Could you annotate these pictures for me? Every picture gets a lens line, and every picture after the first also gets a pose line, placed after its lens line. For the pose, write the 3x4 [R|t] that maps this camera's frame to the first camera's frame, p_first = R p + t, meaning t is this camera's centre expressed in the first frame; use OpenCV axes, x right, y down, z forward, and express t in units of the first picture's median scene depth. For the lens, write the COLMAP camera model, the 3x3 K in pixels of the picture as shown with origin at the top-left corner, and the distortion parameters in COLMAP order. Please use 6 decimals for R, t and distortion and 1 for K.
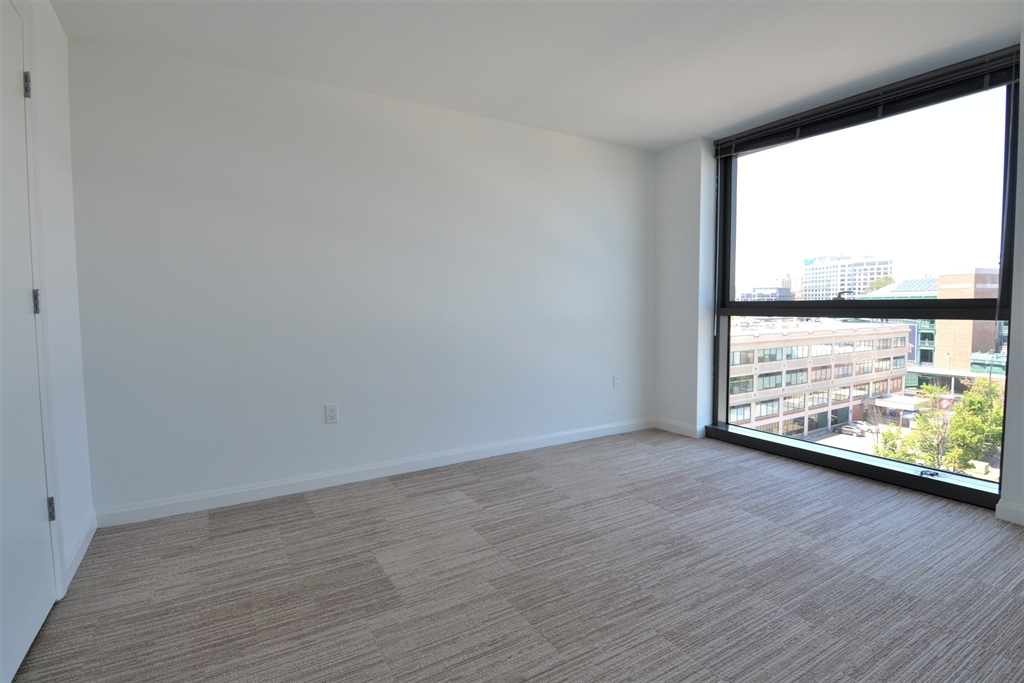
lens RADIAL K [[495.1, 0, 506.6], [0, 495.1, 338.5], [0, 0, 1]] dist [-0.019962, -0.000280]
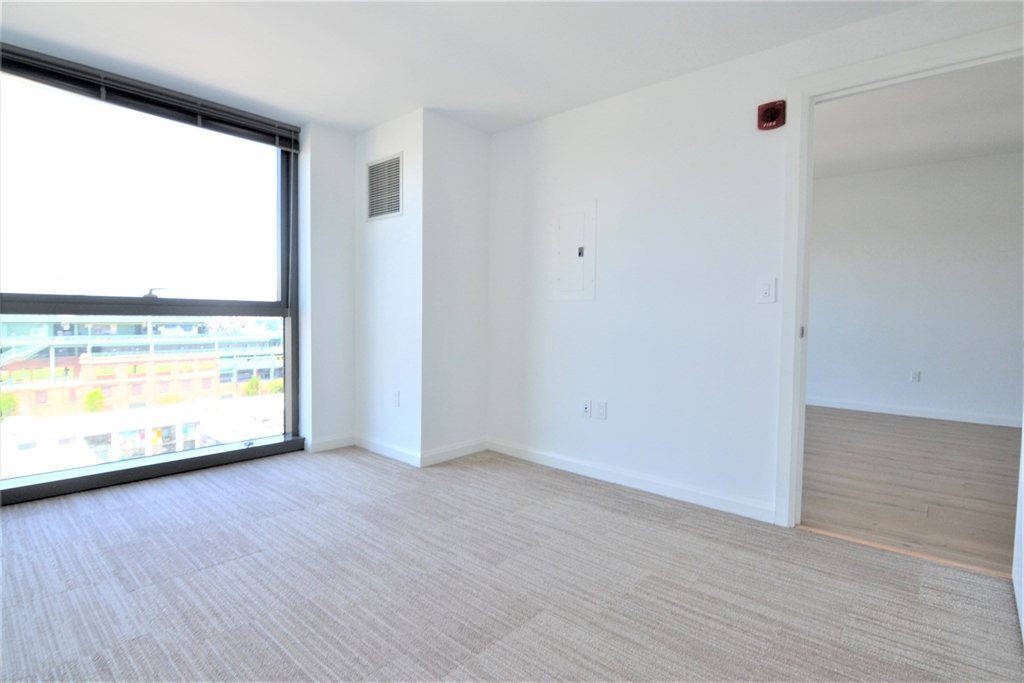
lens RADIAL K [[495.1, 0, 506.6], [0, 495.1, 338.5], [0, 0, 1]] dist [-0.019962, -0.000280]
pose [[-0.282325, -0.039086, 0.958522, -0.544306], [0.053282, 0.996988, 0.056348, -0.021225], [-0.957838, 0.066981, -0.279392, 0.811551]]
